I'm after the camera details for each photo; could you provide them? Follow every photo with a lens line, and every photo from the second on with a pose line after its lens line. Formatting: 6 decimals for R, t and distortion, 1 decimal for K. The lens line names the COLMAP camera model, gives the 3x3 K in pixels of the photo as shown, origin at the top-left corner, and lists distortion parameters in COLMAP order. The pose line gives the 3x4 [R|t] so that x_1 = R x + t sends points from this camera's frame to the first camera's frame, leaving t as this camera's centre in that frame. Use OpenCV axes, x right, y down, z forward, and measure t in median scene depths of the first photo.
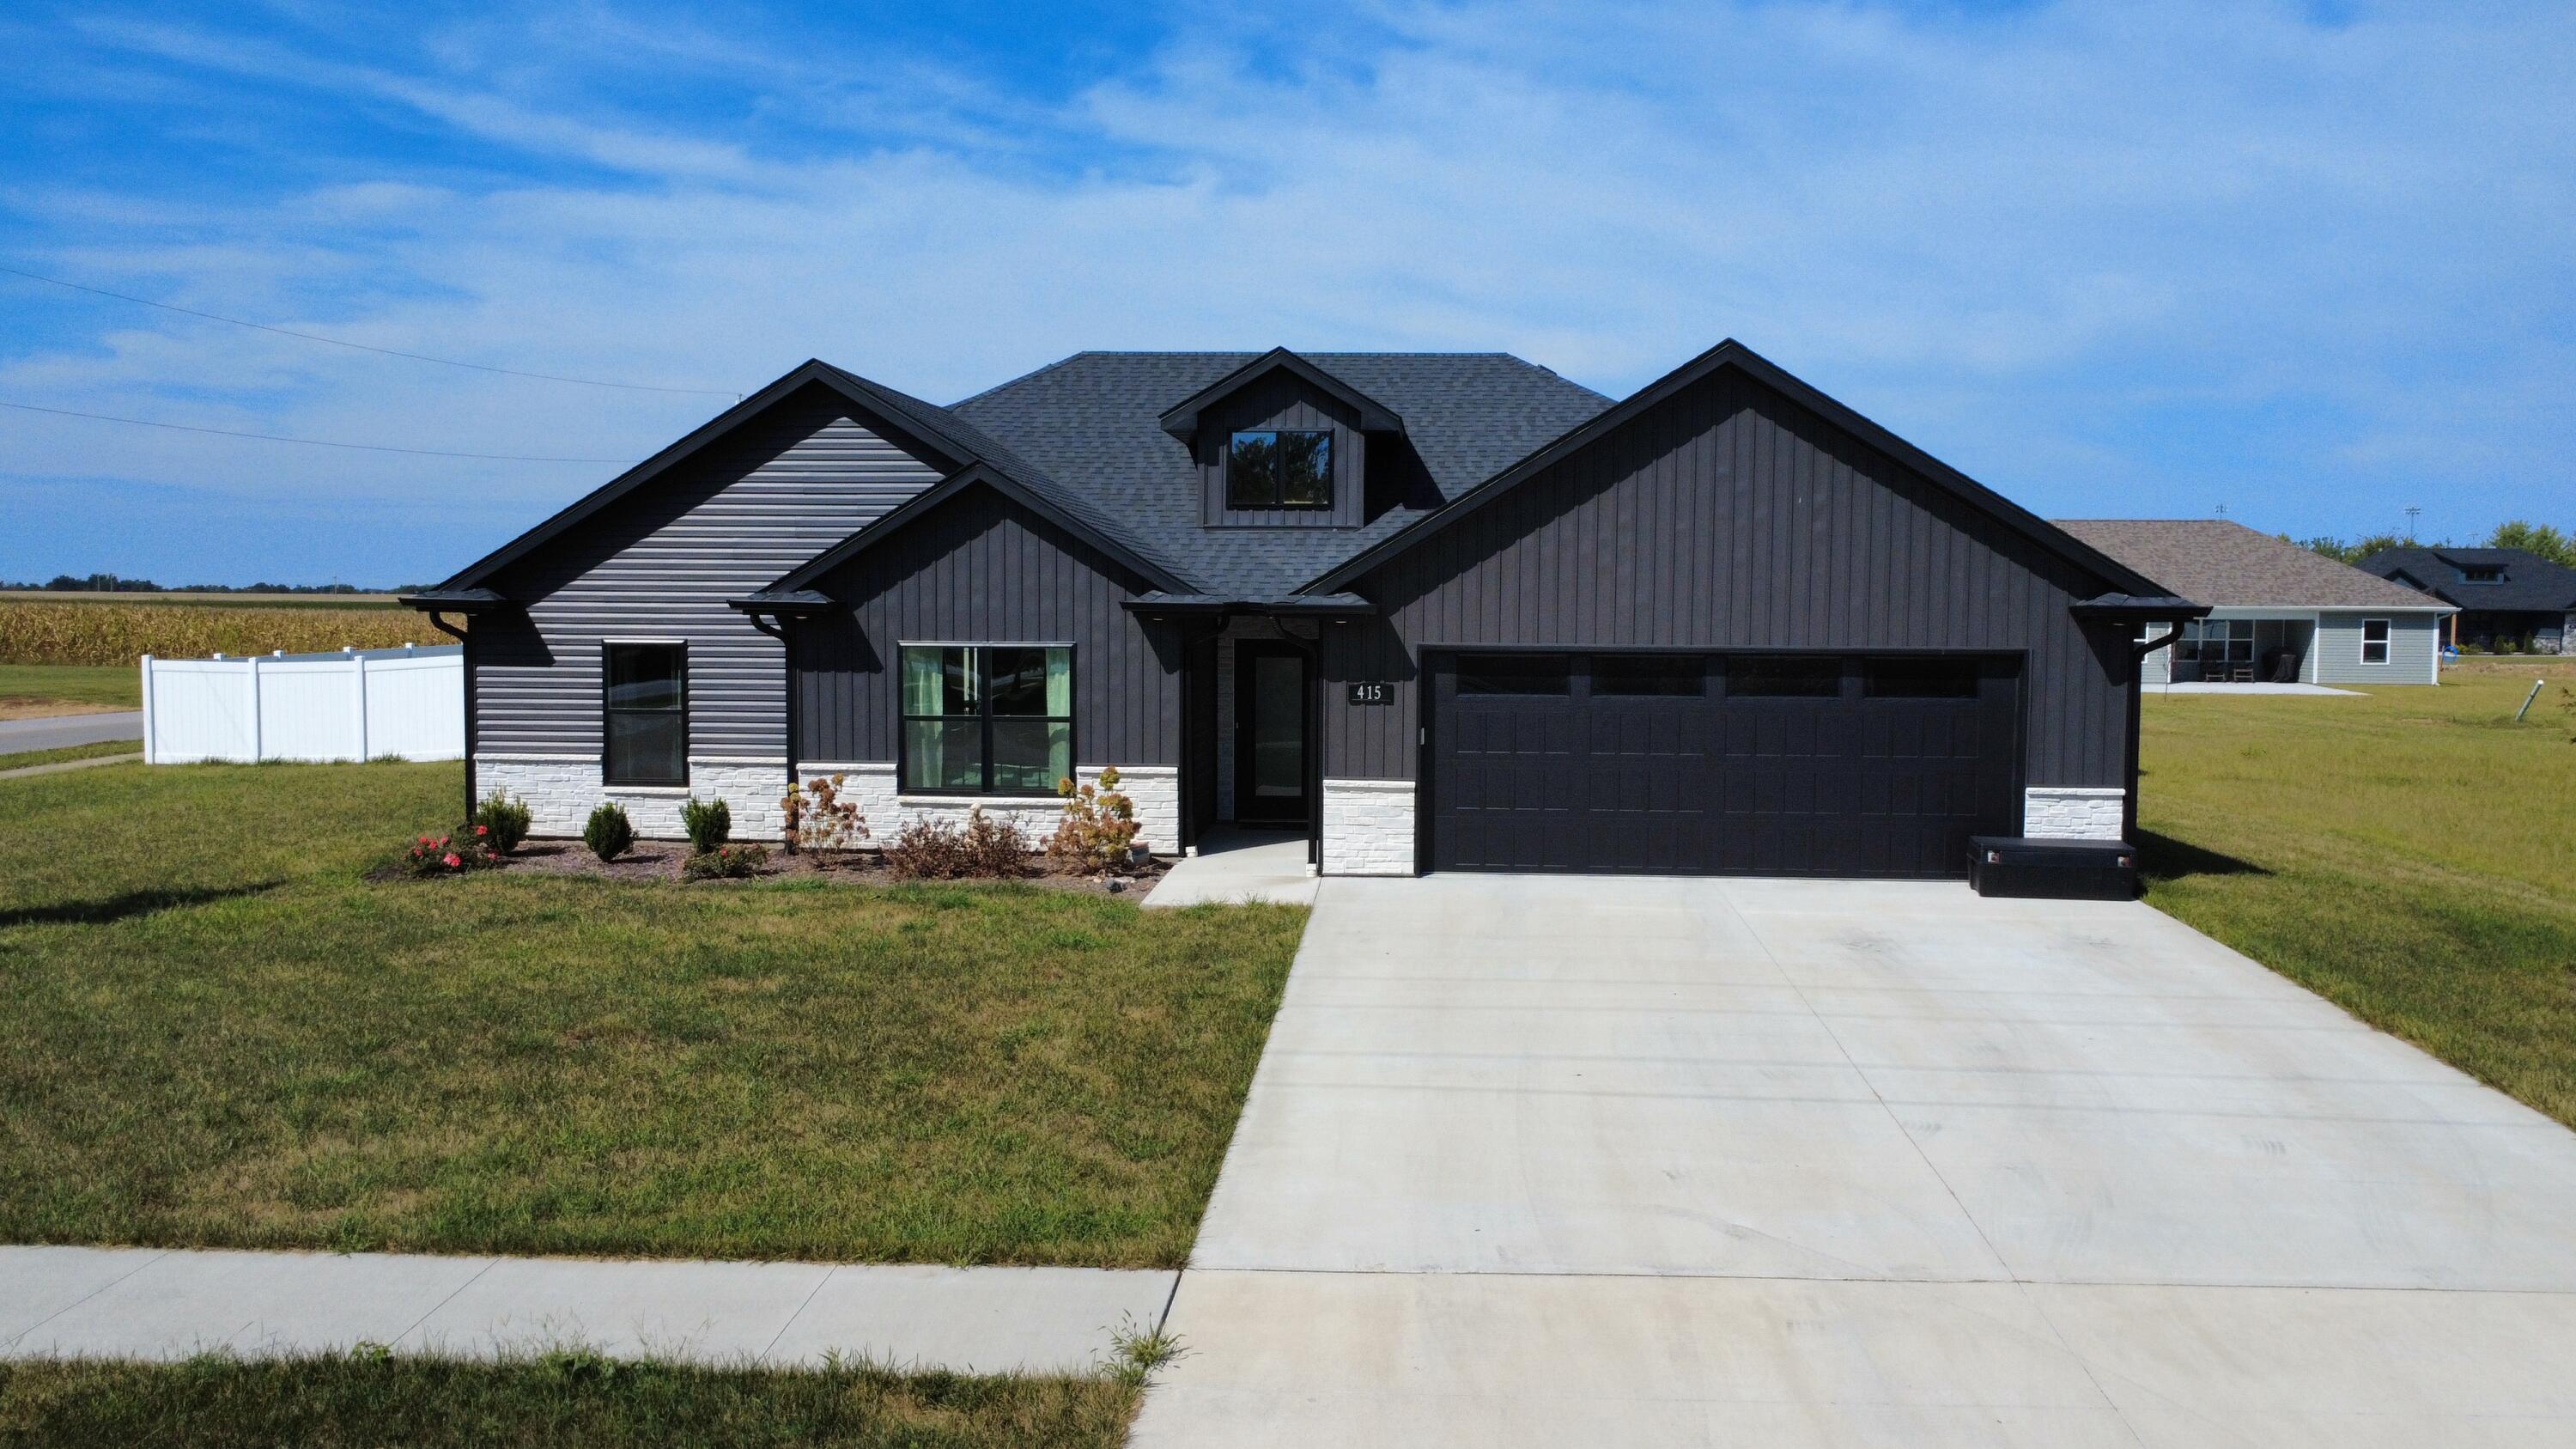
lens RADIAL K [[1932.5, 0, 1291.6], [0, 1932.5, 694.5], [0, 0, 1]] dist [0.009242, -0.008808]
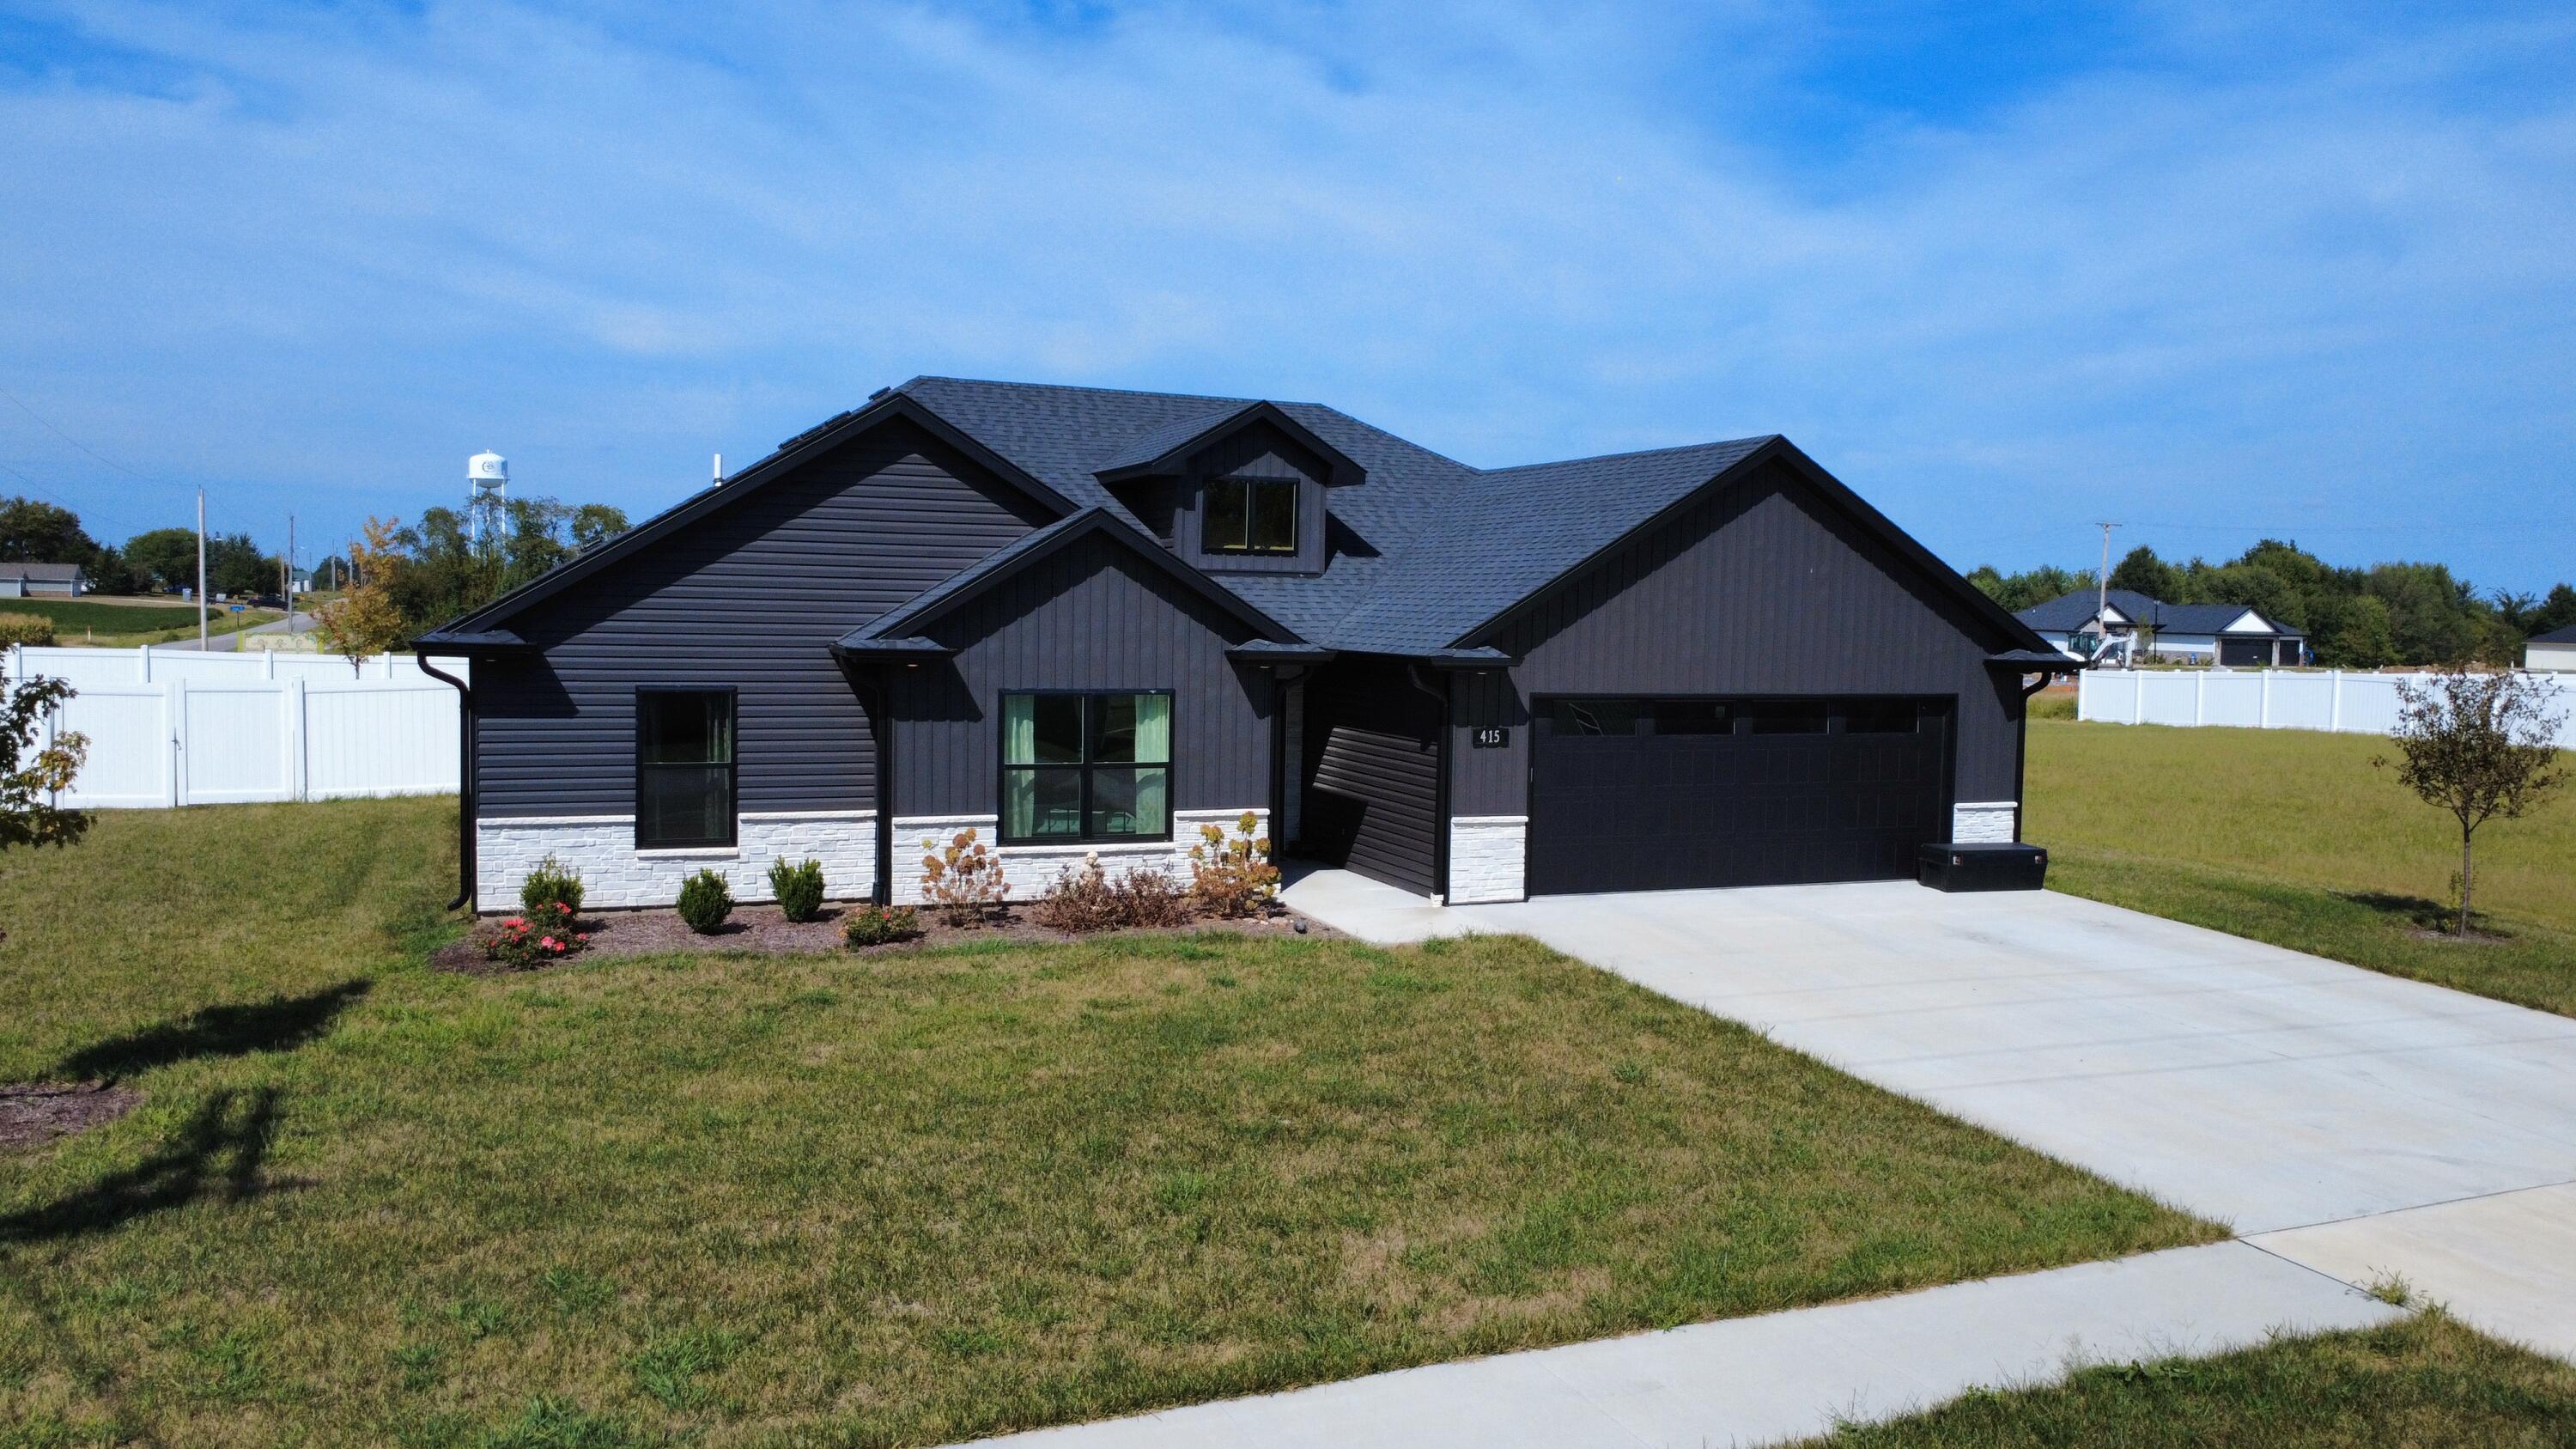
lens RADIAL K [[1932.5, 0, 1288.1], [0, 1932.5, 685.0], [0, 0, 1]] dist [0.009242, -0.008808]
pose [[0.895663, -0.006672, 0.444684, -0.524086], [0.006182, 0.999978, 0.002554, -0.032135], [-0.444691, 0.000462, 0.895684, 0.062404]]
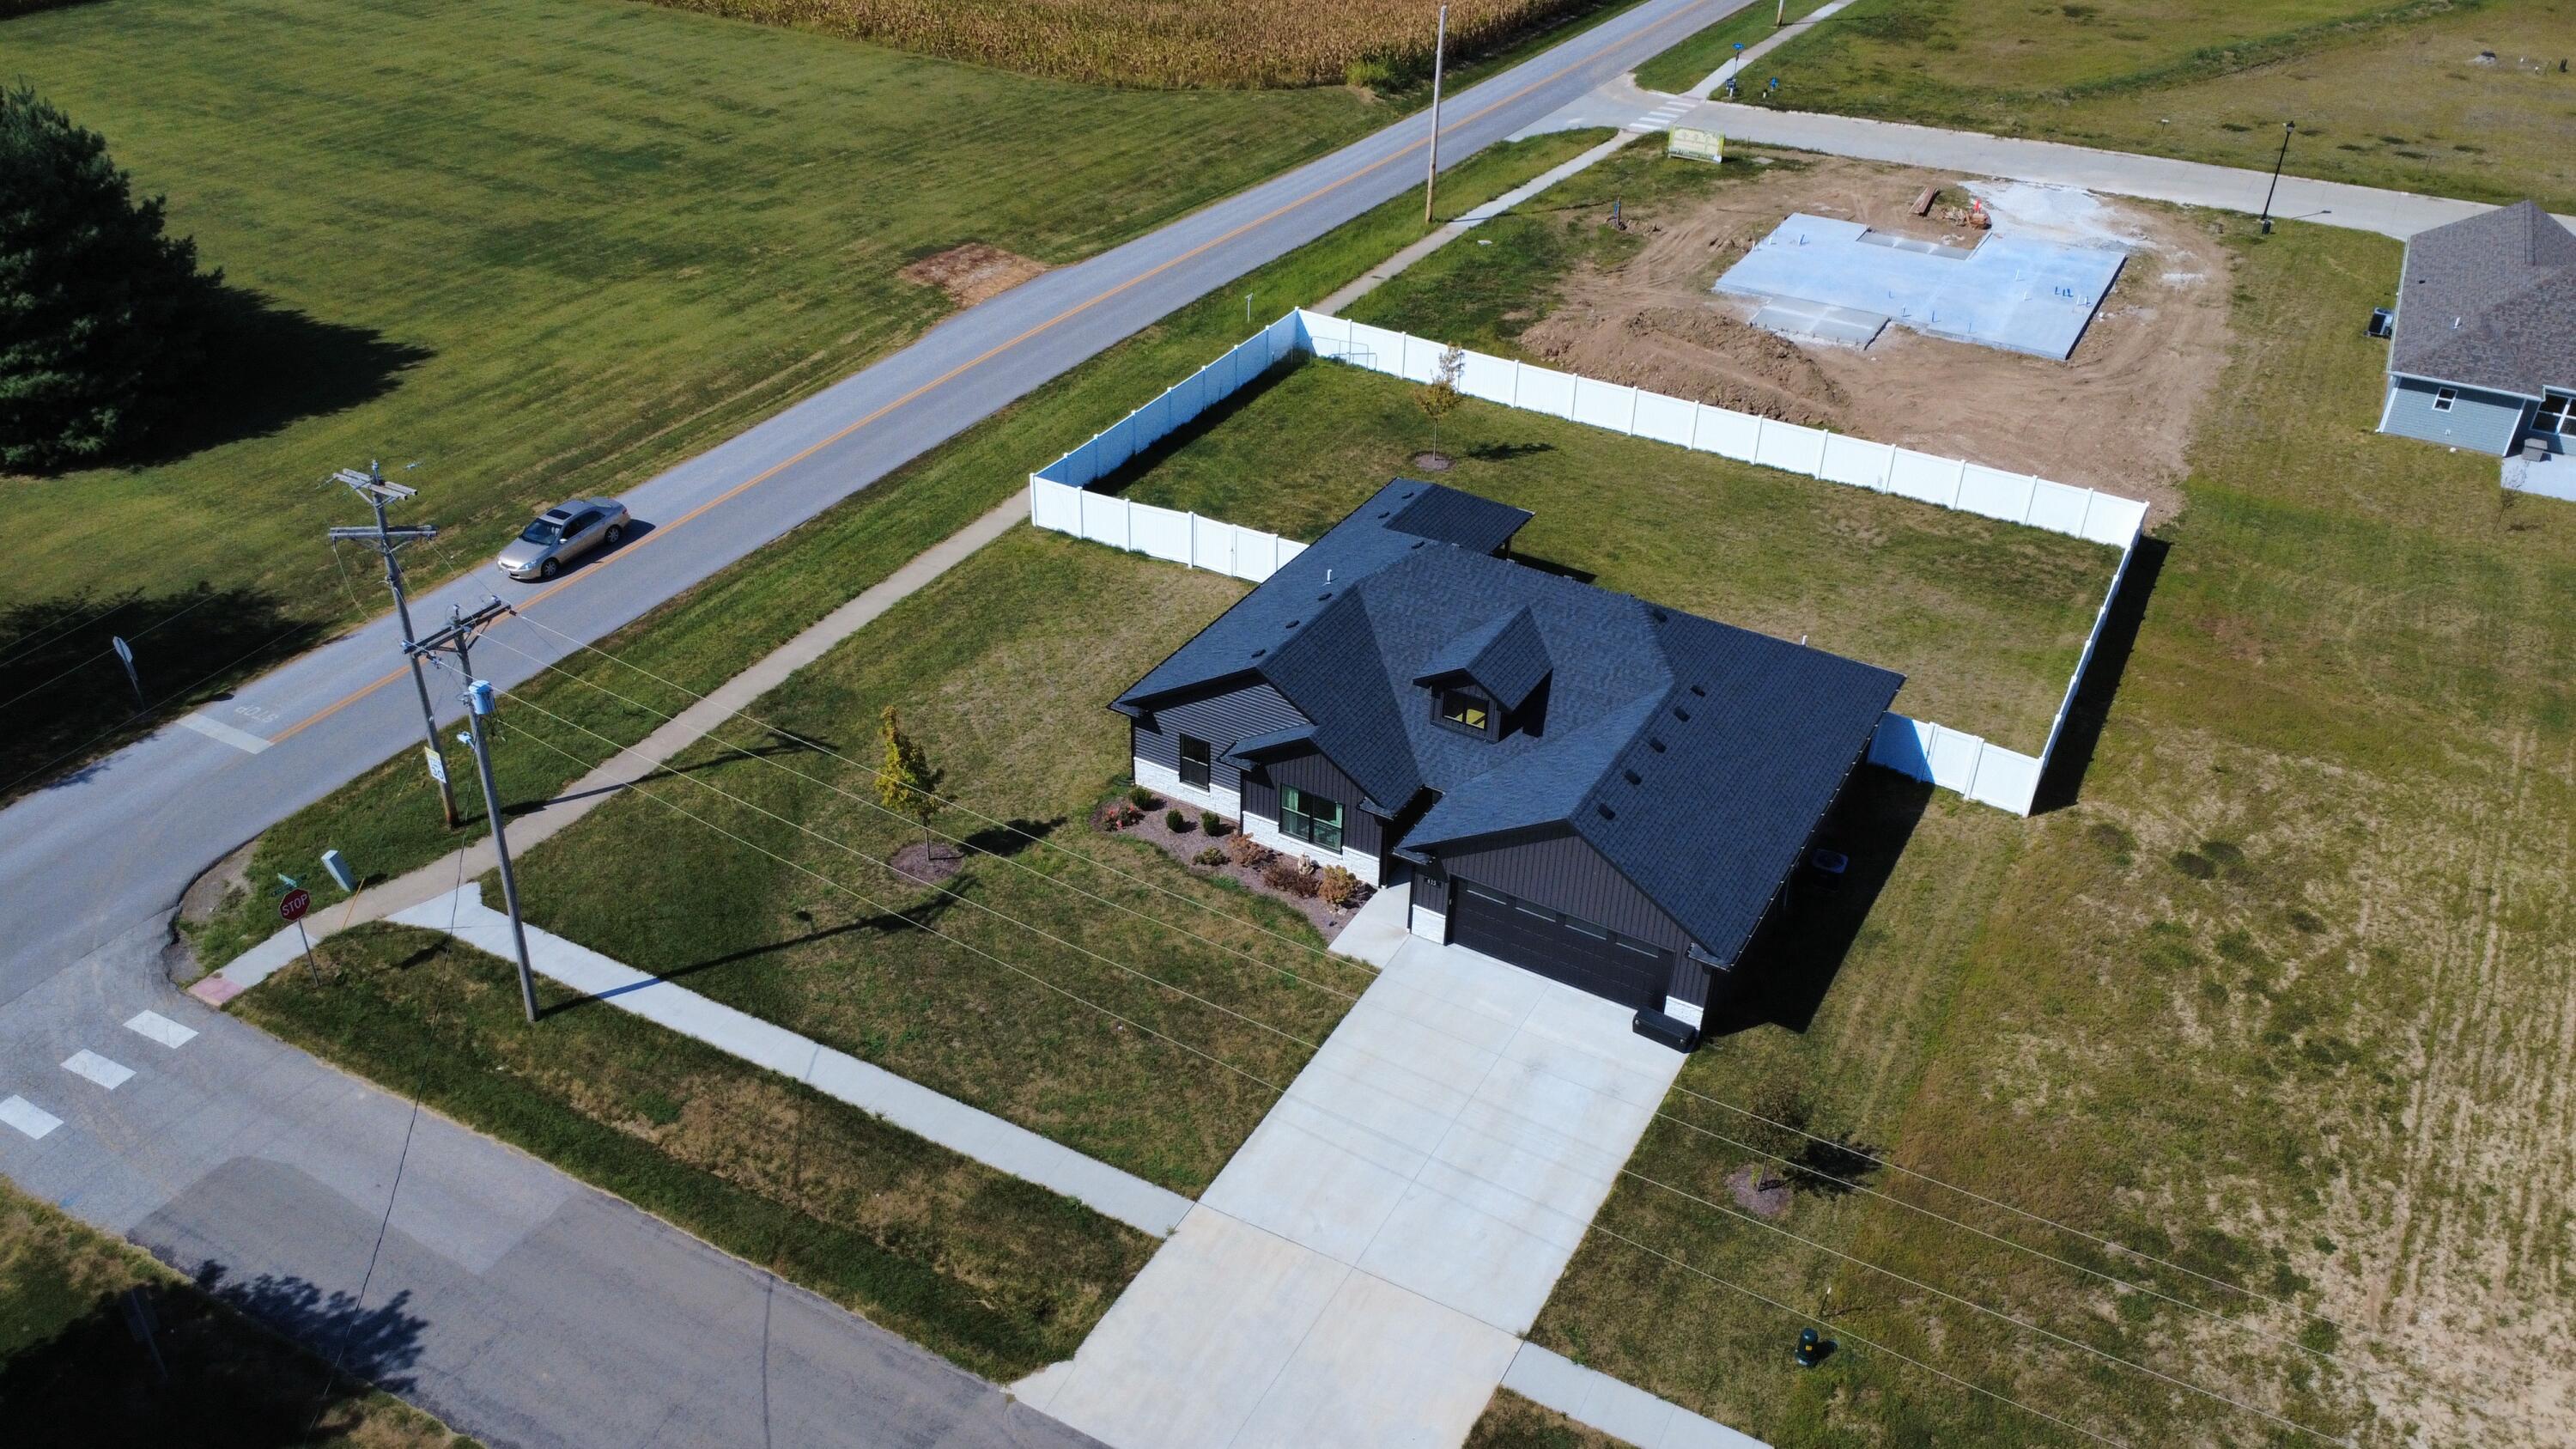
lens RADIAL K [[1932.5, 0, 1289.6], [0, 1932.5, 717.1], [0, 0, 1]] dist [0.009242, -0.008808]
pose [[0.904317, 0.240347, -0.352767, 0.675846], [-0.038730, 0.869210, 0.492924, -1.354241], [0.425101, -0.432097, 0.795350, -0.944680]]
